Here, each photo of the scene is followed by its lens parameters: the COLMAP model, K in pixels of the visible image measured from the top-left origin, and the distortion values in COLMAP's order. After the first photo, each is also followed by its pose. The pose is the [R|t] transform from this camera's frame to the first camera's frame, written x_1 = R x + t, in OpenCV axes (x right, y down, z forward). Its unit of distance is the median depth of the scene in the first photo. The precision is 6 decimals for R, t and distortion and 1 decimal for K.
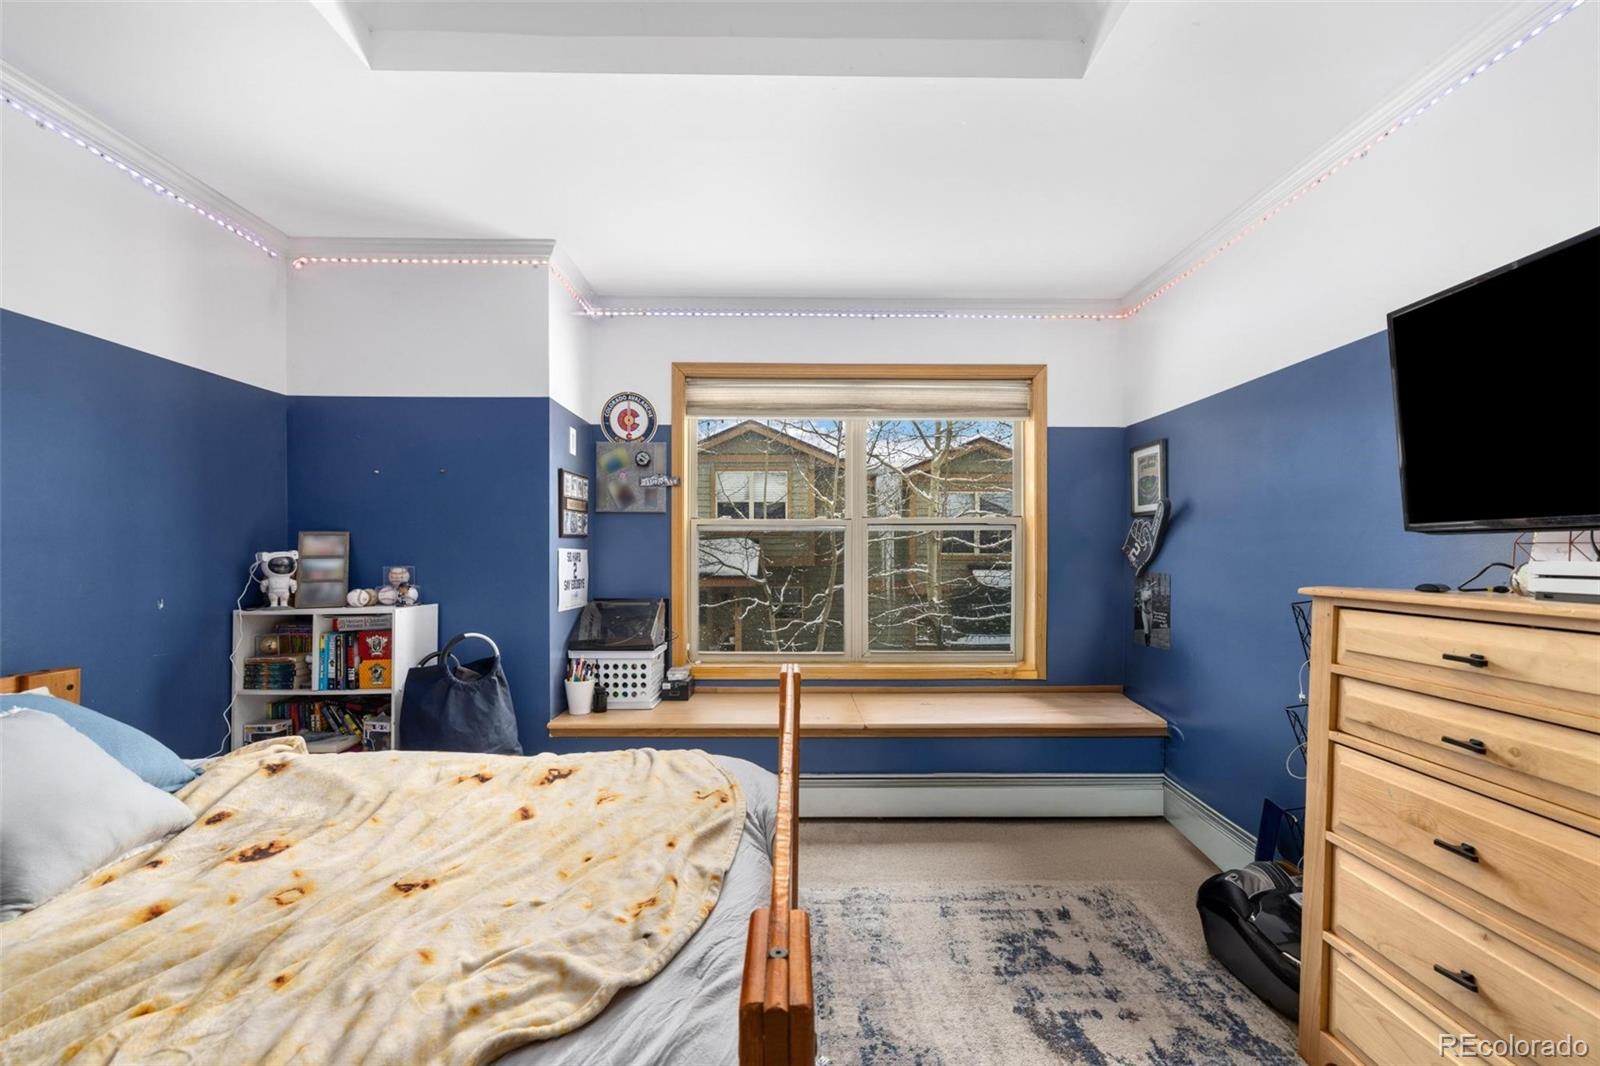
lens RADIAL K [[663.5, 0, 805.7], [0, 663.5, 541.1], [0, 0, 1]] dist [-0.001107, -0.000016]
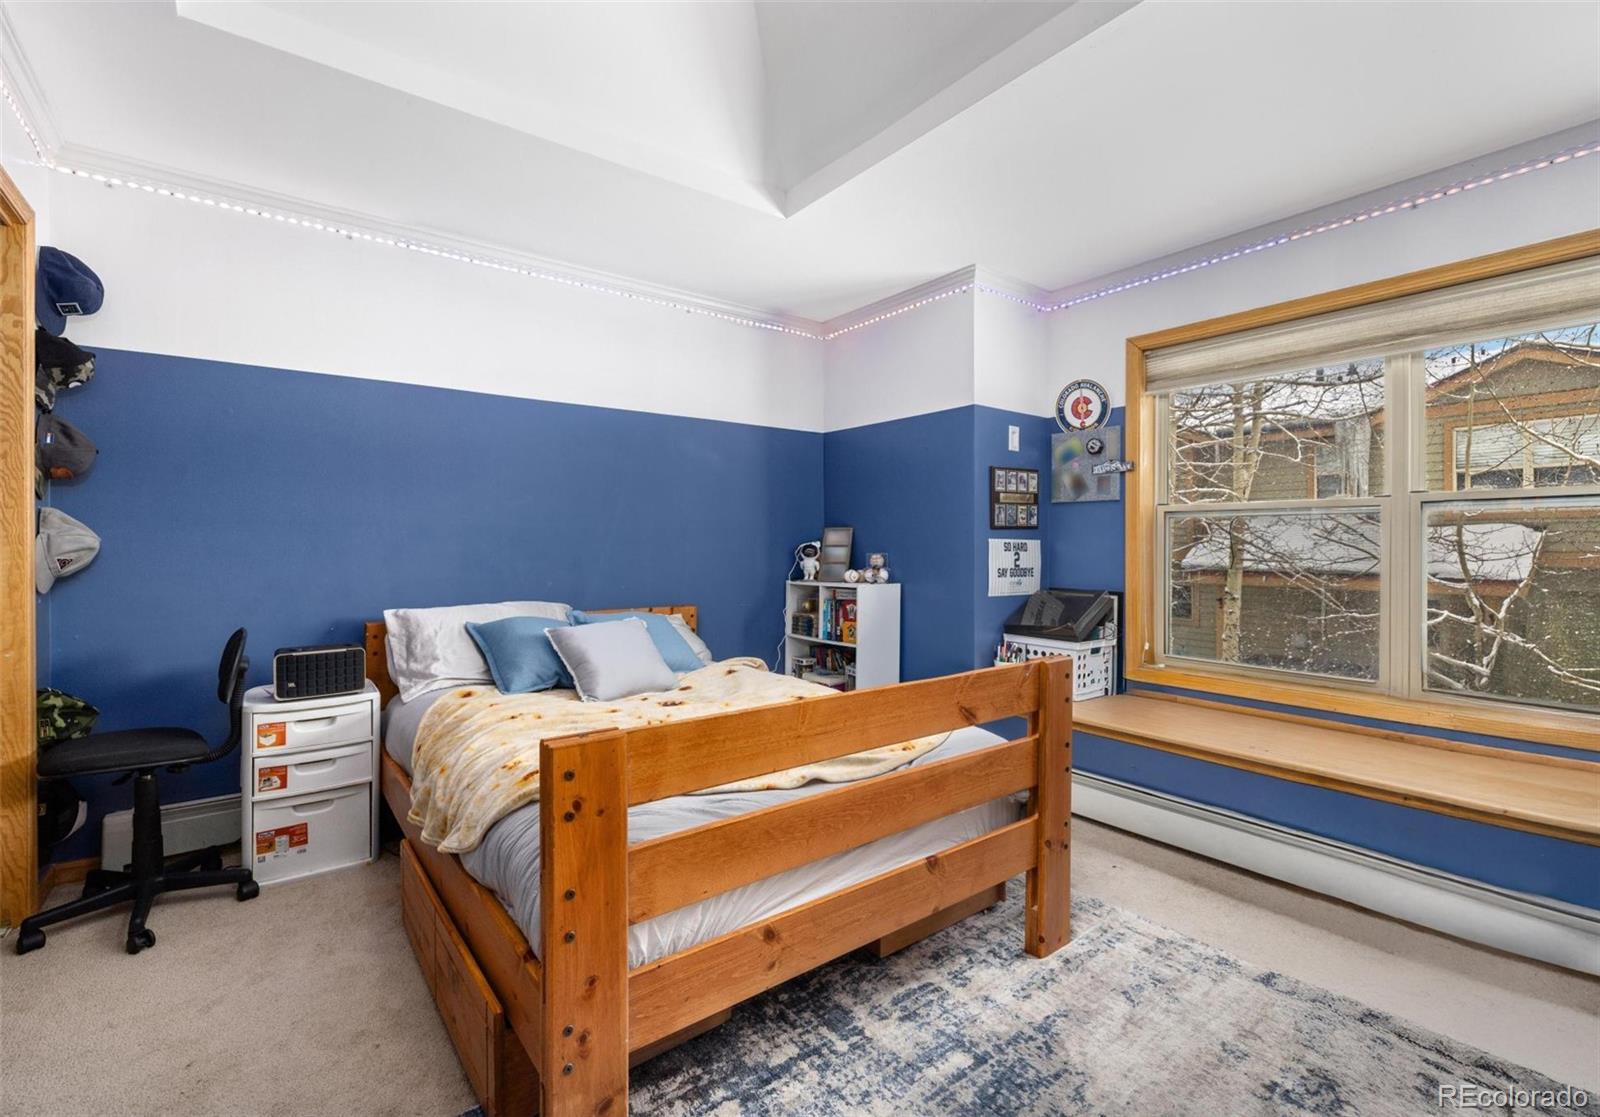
lens RADIAL K [[714.4, 0, 798.7], [0, 714.4, 521.6], [0, 0, 1]] dist [0.001492, 0.000264]
pose [[0.591733, -0.025691, -0.805724, 0.389826], [0.012595, 0.999665, -0.022625, 0.005215], [0.806035, 0.003240, 0.591858, 0.041506]]
